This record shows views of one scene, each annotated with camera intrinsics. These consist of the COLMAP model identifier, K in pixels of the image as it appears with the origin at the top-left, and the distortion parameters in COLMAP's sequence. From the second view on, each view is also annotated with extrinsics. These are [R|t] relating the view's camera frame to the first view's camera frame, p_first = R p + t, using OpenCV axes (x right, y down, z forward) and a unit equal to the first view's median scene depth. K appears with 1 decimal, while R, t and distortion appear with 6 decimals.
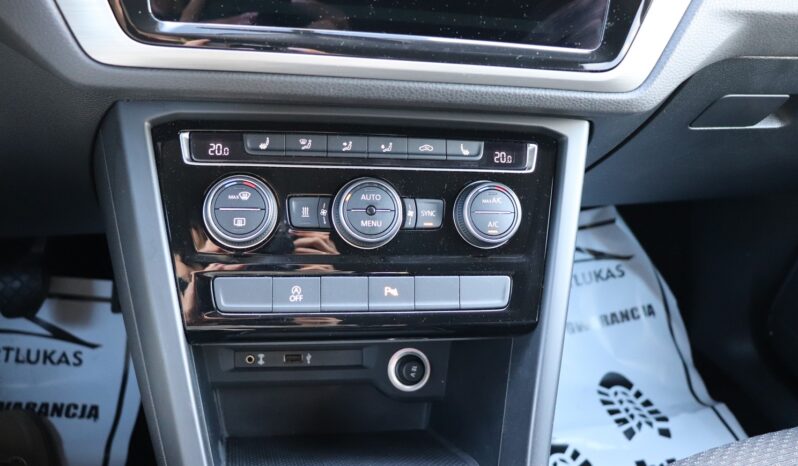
lens RADIAL K [[664.3, 0, 391.0], [0, 664.3, 234.5], [0, 0, 1]] dist [-0.178460, 0.159561]
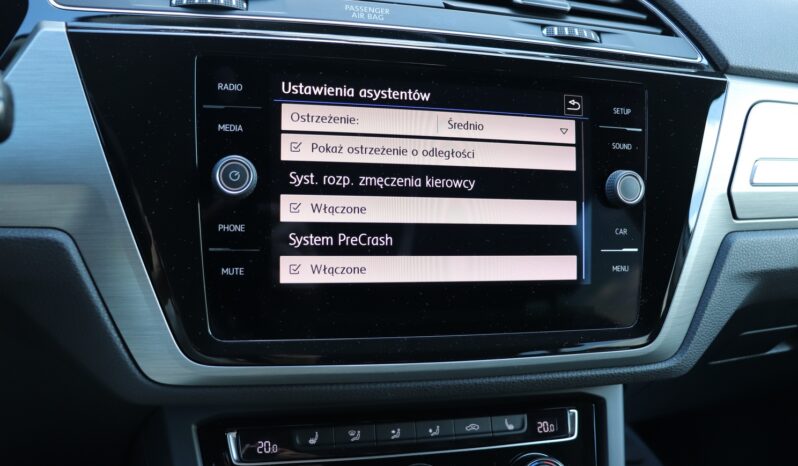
lens RADIAL K [[664.3, 0, 391.0], [0, 664.3, 234.5], [0, 0, 1]] dist [-0.178460, 0.159561]
pose [[0.997080, -0.055514, 0.052436, -0.107242], [0.067771, 0.959740, -0.272592, -0.151804], [-0.035192, 0.275349, 0.960700, -0.027679]]
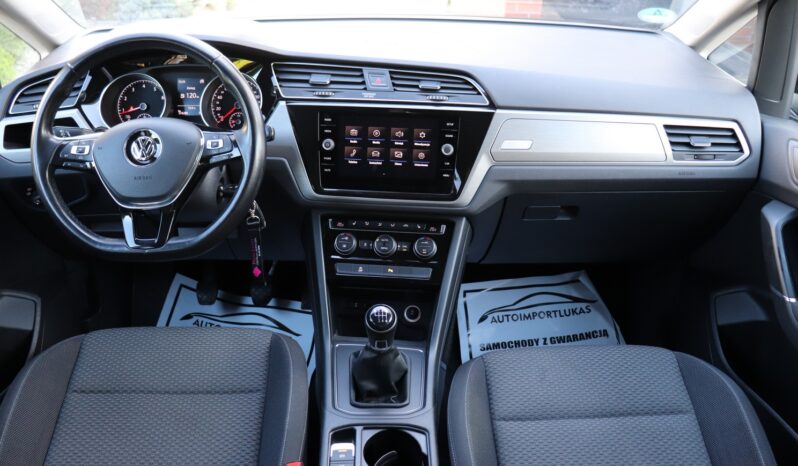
lens RADIAL K [[664.3, 0, 391.0], [0, 664.3, 234.5], [0, 0, 1]] dist [-0.178460, 0.159561]
pose [[0.961287, 0.014343, -0.275176, 0.849513], [-0.057298, 0.987220, -0.148705, 0.378786], [0.269526, 0.158715, 0.949824, -1.969495]]
